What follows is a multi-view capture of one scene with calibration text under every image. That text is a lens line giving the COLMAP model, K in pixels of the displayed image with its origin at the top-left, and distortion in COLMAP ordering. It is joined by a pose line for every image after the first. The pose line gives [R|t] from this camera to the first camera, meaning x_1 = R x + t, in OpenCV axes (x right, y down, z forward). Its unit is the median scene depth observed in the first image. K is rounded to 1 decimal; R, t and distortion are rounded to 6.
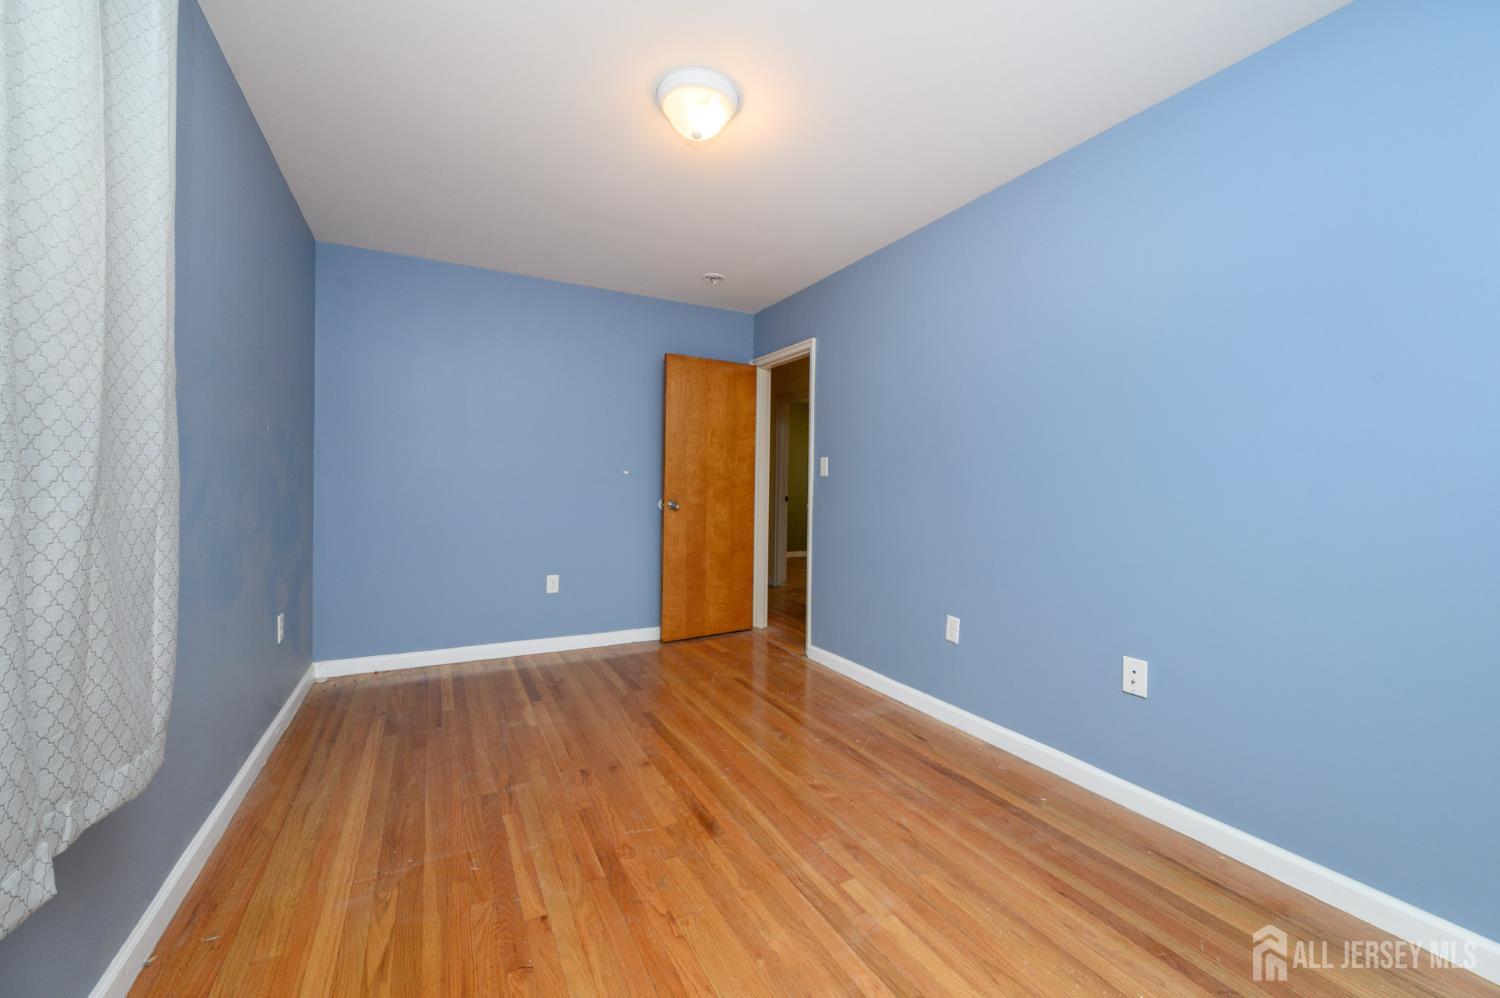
lens RADIAL K [[590.1, 0, 751.9], [0, 590.1, 489.8], [0, 0, 1]] dist [-0.001108, -0.000065]
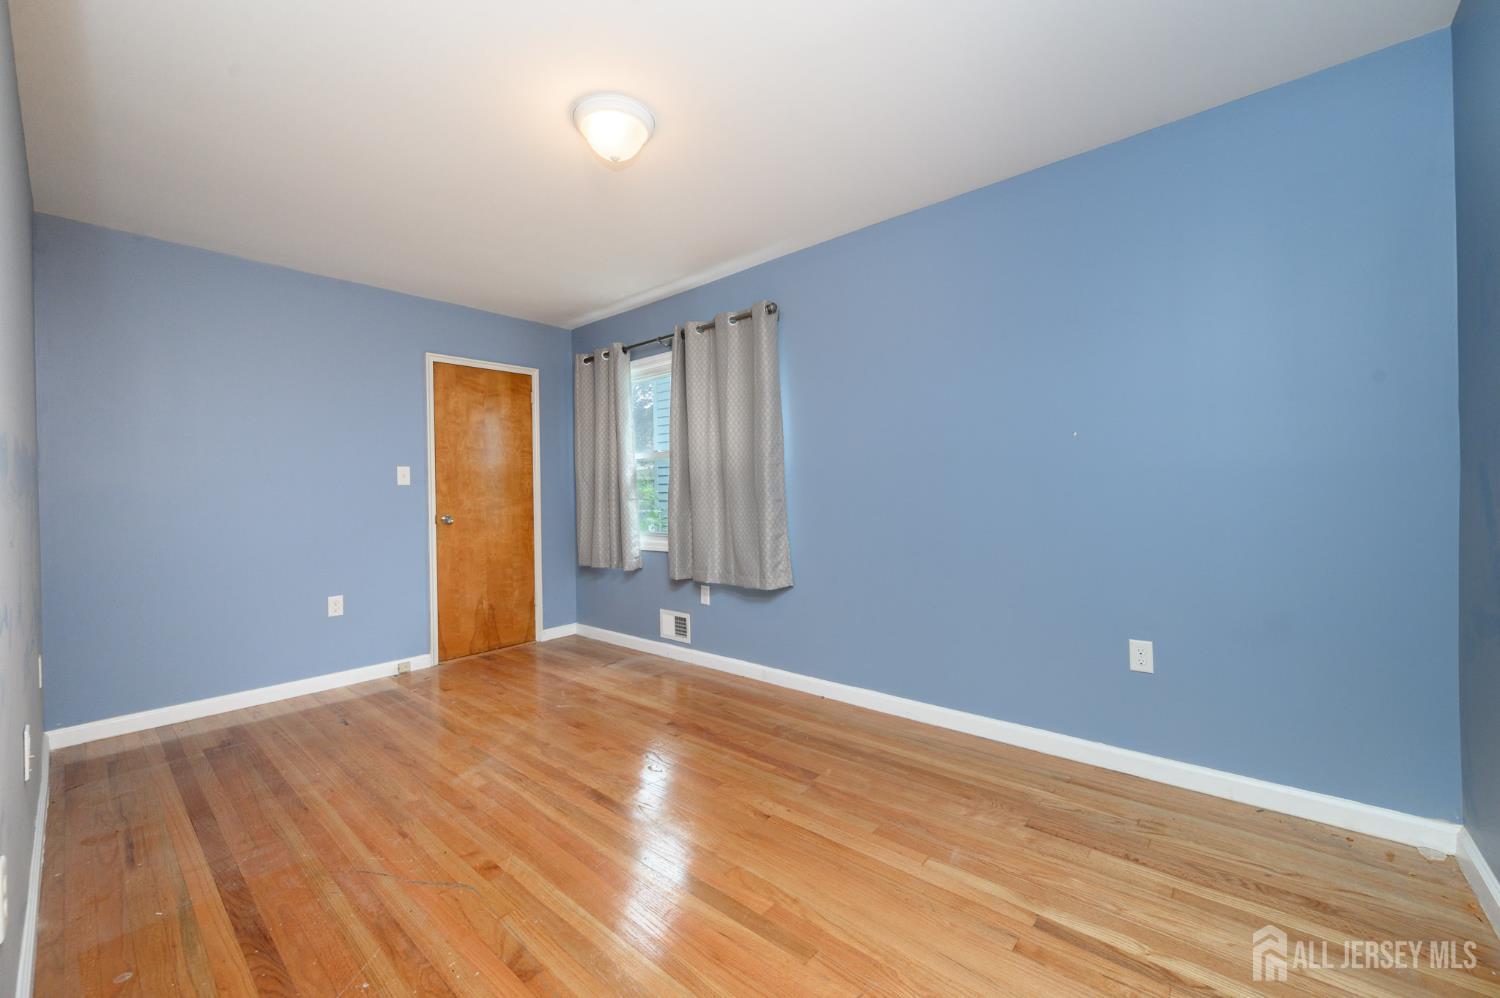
lens RADIAL K [[590.1, 0, 745.4], [0, 590.1, 493.4], [0, 0, 1]] dist [-0.001108, -0.000065]
pose [[-0.934219, 0.005000, -0.356665, 0.065624], [0.003119, 0.999978, 0.005849, -0.014276], [0.356686, 0.004352, -0.934214, 2.119237]]
